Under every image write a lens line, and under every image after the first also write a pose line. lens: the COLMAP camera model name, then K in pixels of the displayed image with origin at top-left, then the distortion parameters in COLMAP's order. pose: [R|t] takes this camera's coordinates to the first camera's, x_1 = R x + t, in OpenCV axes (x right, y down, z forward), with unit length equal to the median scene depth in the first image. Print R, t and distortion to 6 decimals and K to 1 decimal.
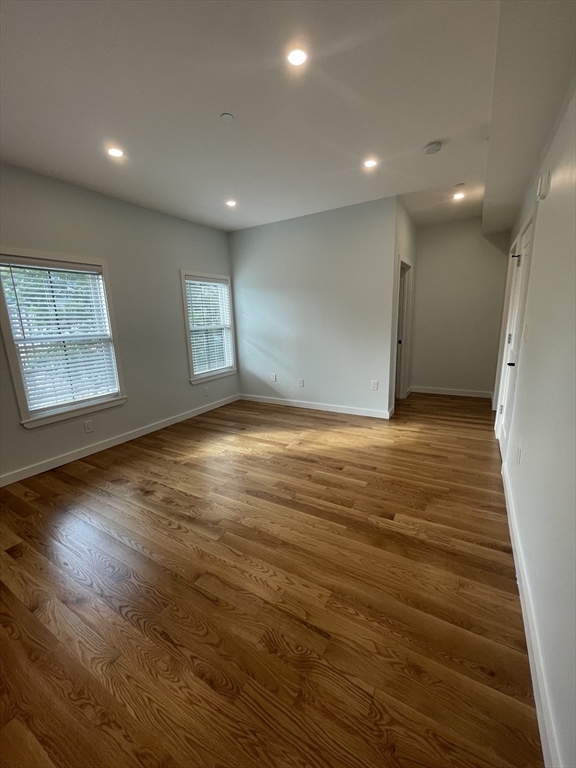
lens RADIAL K [[312.7, 0, 288.0], [0, 312.7, 384.0], [0, 0, 1]] dist [-0.000741, 0.000162]
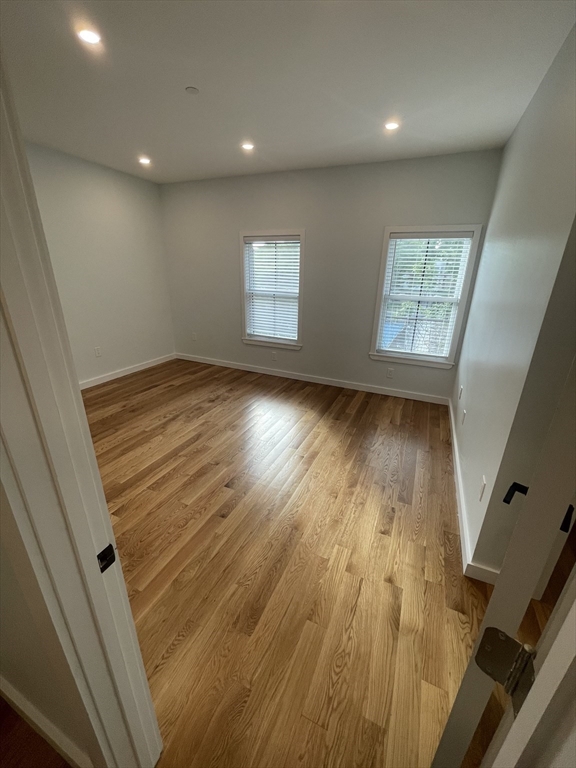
lens RADIAL K [[312.7, 0, 288.0], [0, 312.7, 384.0], [0, 0, 1]] dist [-0.000741, 0.000162]
pose [[0.109337, 0.381816, -0.917748, 0.730581], [-0.233397, 0.907332, 0.349677, -0.263834], [0.966215, 0.175967, 0.188320, 0.814542]]
